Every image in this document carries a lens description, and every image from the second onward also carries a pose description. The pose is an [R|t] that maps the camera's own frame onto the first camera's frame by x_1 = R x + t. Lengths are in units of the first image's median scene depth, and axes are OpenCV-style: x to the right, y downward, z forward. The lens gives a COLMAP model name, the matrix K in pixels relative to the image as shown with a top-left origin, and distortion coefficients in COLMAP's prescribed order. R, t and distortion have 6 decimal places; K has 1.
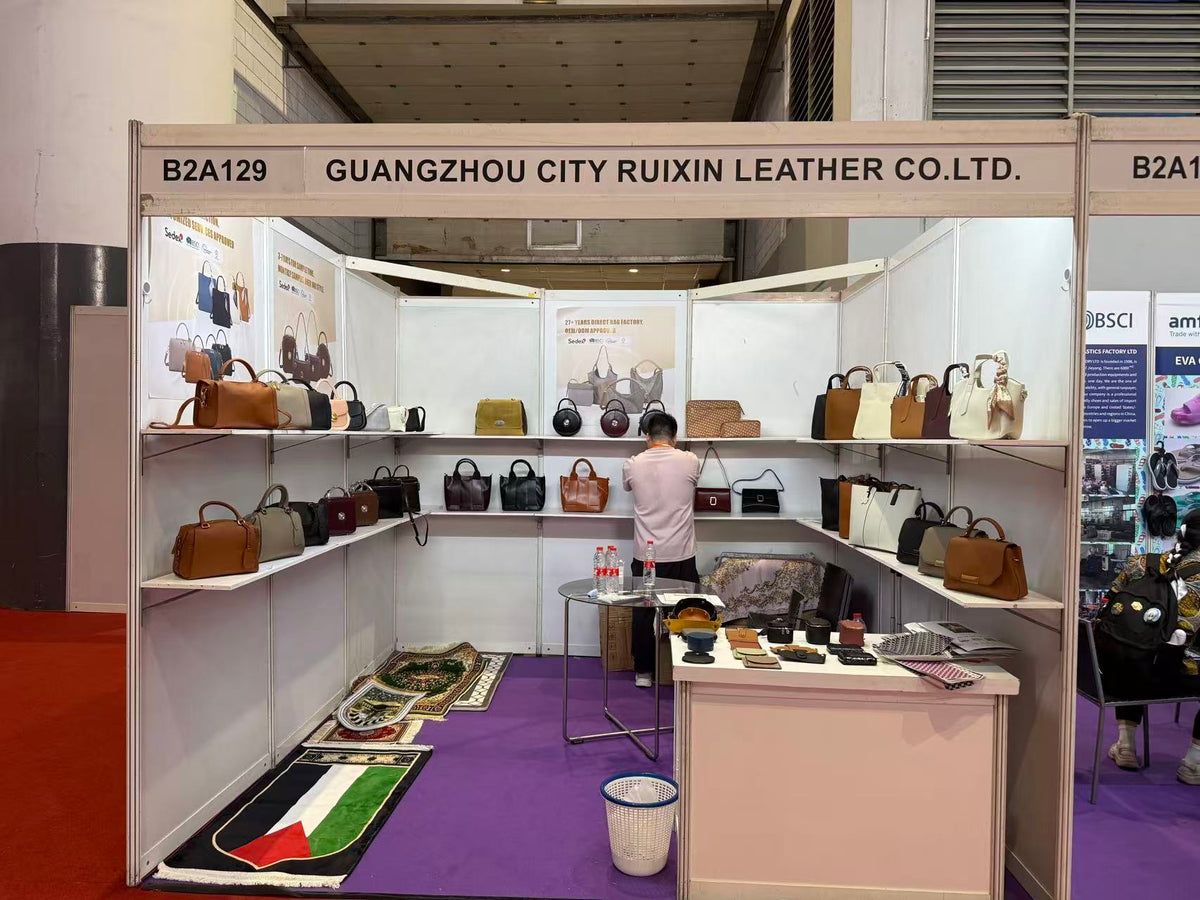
lens RADIAL K [[810.2, 0, 609.6], [0, 810.2, 439.6], [0, 0, 1]] dist [0.120868, -0.200709]
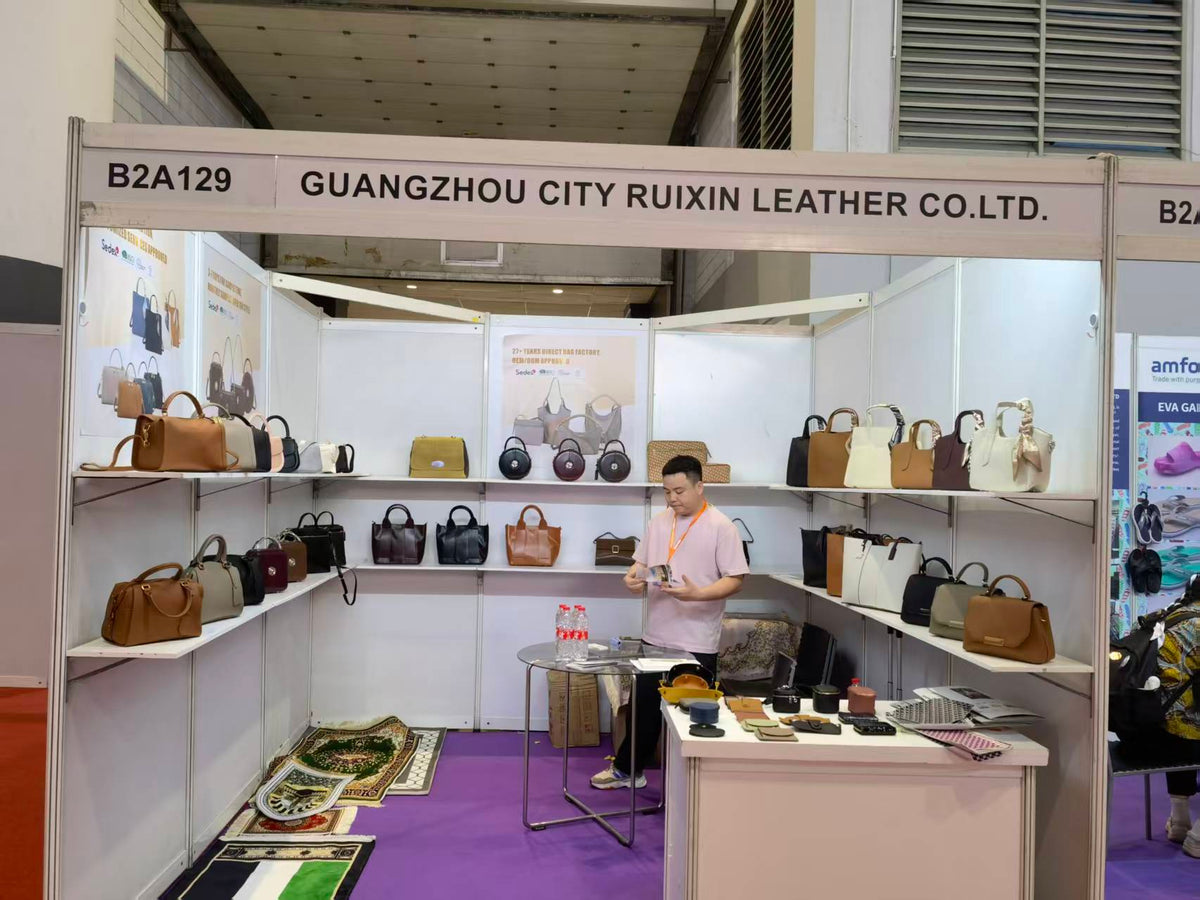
lens RADIAL K [[920.6, 0, 600.0], [0, 920.6, 450.0], [0, 0, 1]] dist [0.064095, -0.079172]
pose [[0.996113, 0.012947, 0.087130, -0.099991], [-0.010028, 0.999377, -0.033851, -0.007021], [-0.087513, 0.032846, 0.995622, -0.018998]]
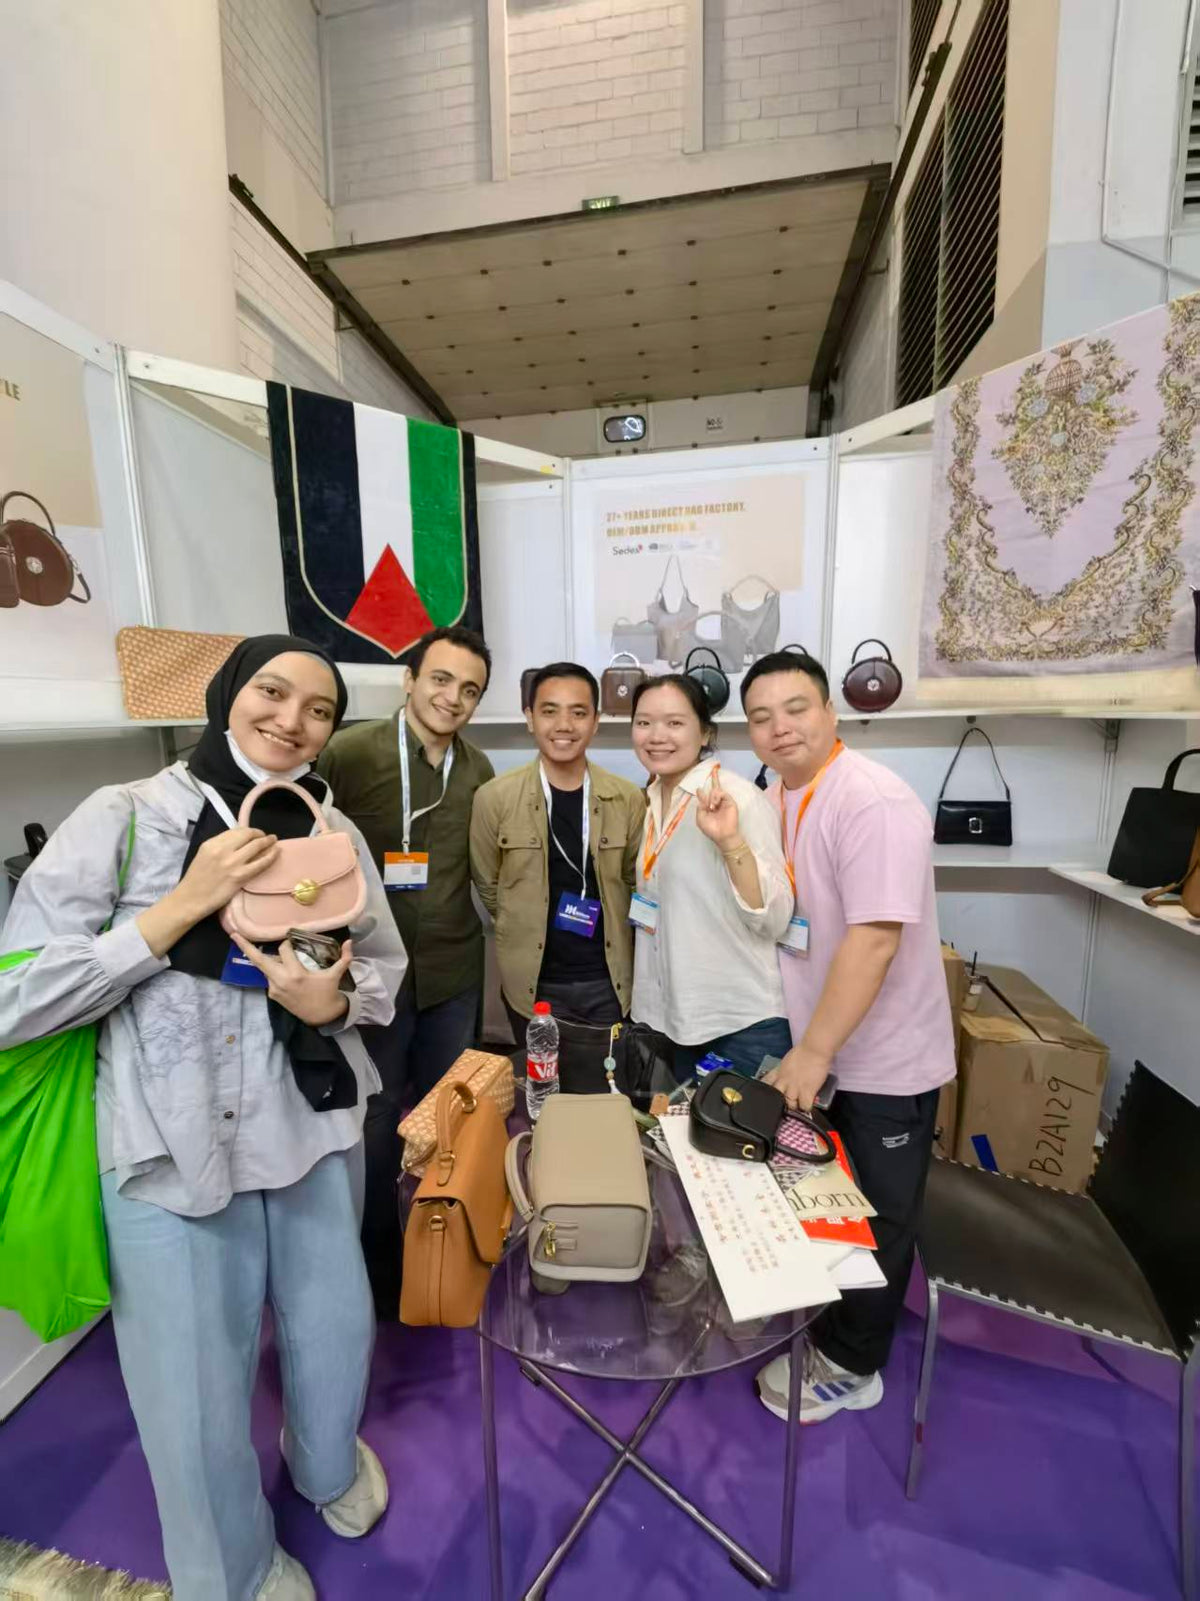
lens RADIAL K [[662.3, 0, 581.3], [0, 662.3, 808.6], [0, 0, 1]] dist [0.012276, -0.011066]
pose [[0.988576, -0.004330, -0.150663, -0.004808], [0.025335, 0.990139, 0.137776, -0.010242], [0.148581, -0.140019, 0.978937, 1.101550]]
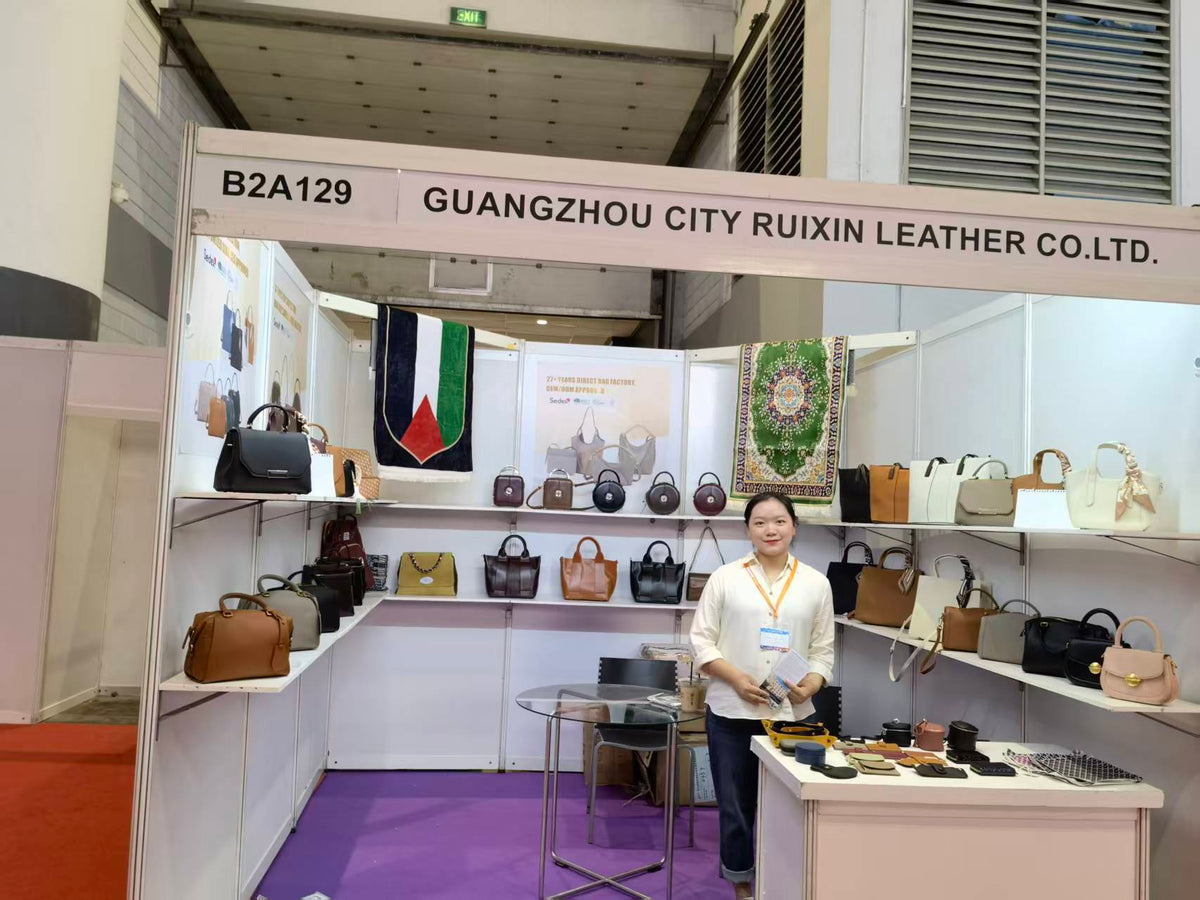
lens RADIAL K [[924.1, 0, 627.5], [0, 924.1, 438.5], [0, 0, 1]] dist [0.060625, -0.076977]
pose [[0.987544, 0.040053, 0.152161, -0.257459], [-0.027598, 0.996159, -0.083104, -0.000615], [-0.154905, 0.077869, 0.984856, 0.022709]]
